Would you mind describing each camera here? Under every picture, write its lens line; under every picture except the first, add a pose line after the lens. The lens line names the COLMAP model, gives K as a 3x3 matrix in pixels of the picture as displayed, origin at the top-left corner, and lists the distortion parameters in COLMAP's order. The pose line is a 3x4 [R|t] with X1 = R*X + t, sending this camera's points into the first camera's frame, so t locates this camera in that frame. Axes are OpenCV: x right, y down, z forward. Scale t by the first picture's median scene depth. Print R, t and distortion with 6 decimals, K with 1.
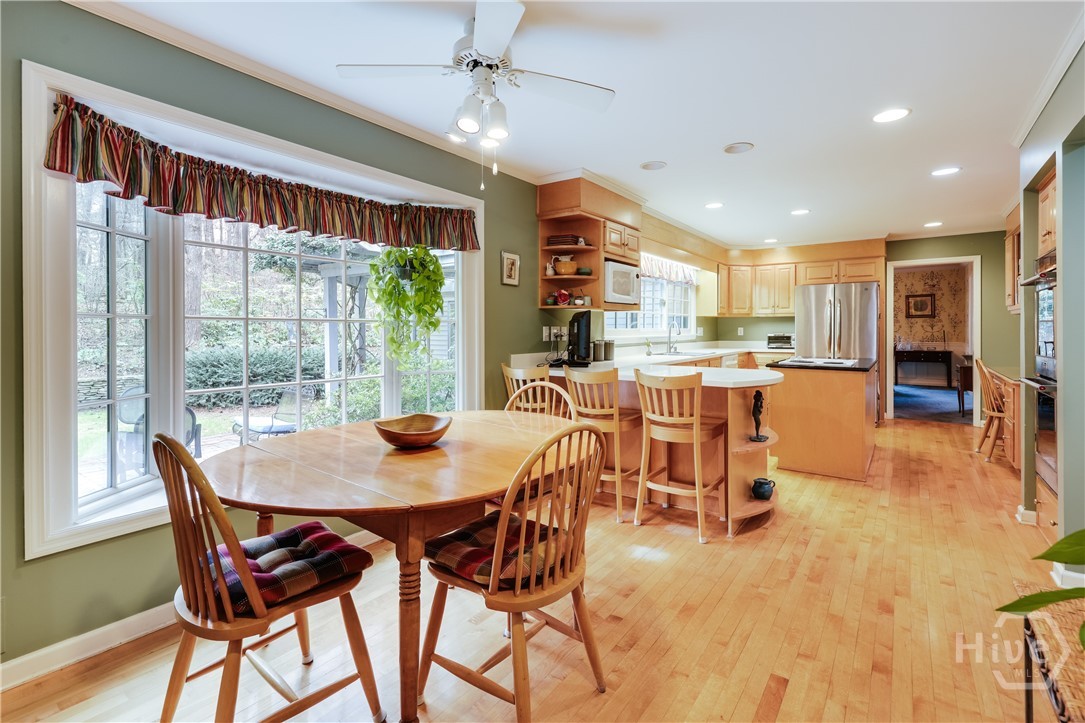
lens RADIAL K [[473.9, 0, 545.4], [0, 473.9, 334.3], [0, 0, 1]] dist [0.003291, 0.000045]
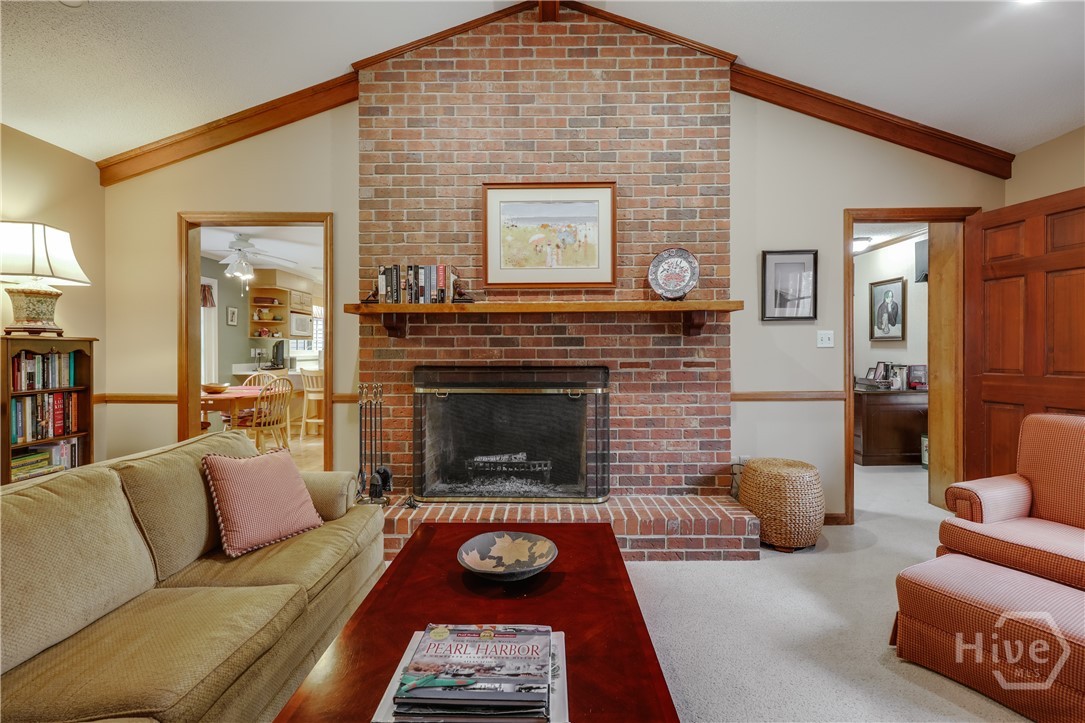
lens RADIAL K [[473.9, 0, 542.9], [0, 473.9, 357.7], [0, 0, 1]] dist [0.003291, 0.000045]
pose [[0.805811, 0.000428, 0.592173, -0.108061], [-0.001380, 0.999998, 0.001155, 0.008293], [-0.592172, -0.001748, 0.805810, -0.650502]]
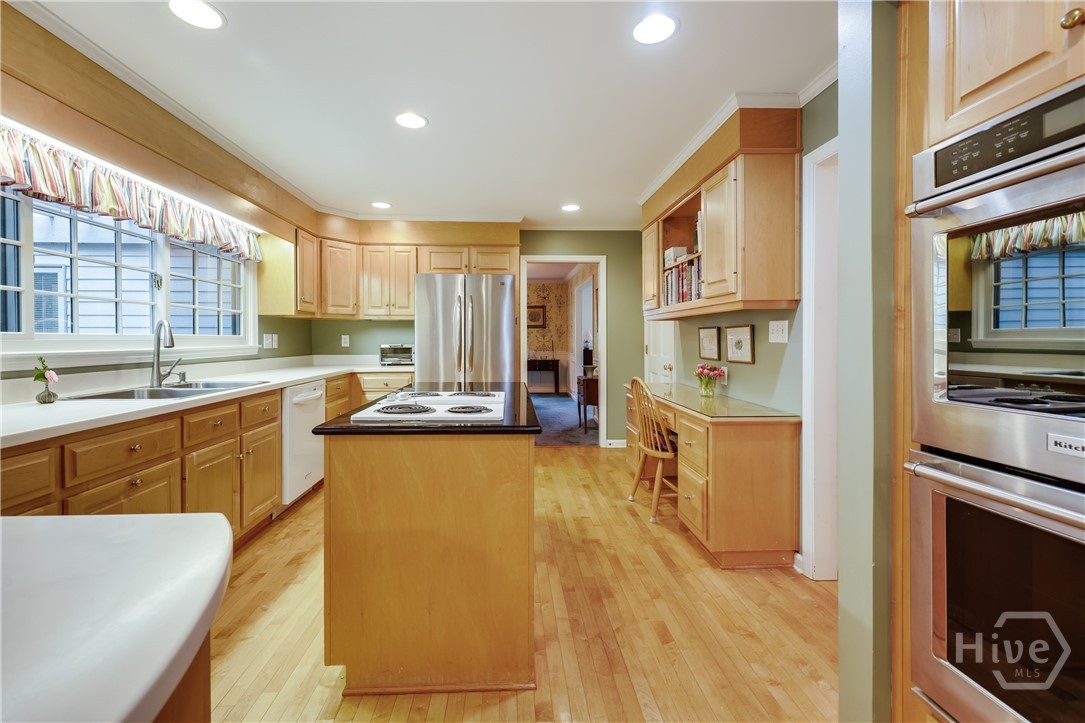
lens RADIAL K [[439.4, 0, 542.7], [0, 439.4, 345.8], [0, 0, 1]] dist [0.002702, 0.000156]
pose [[0.745291, -0.006622, 0.666706, 0.252545], [0.004397, 0.999978, 0.005017, -0.001455], [-0.666725, -0.000808, 0.745304, 0.425101]]
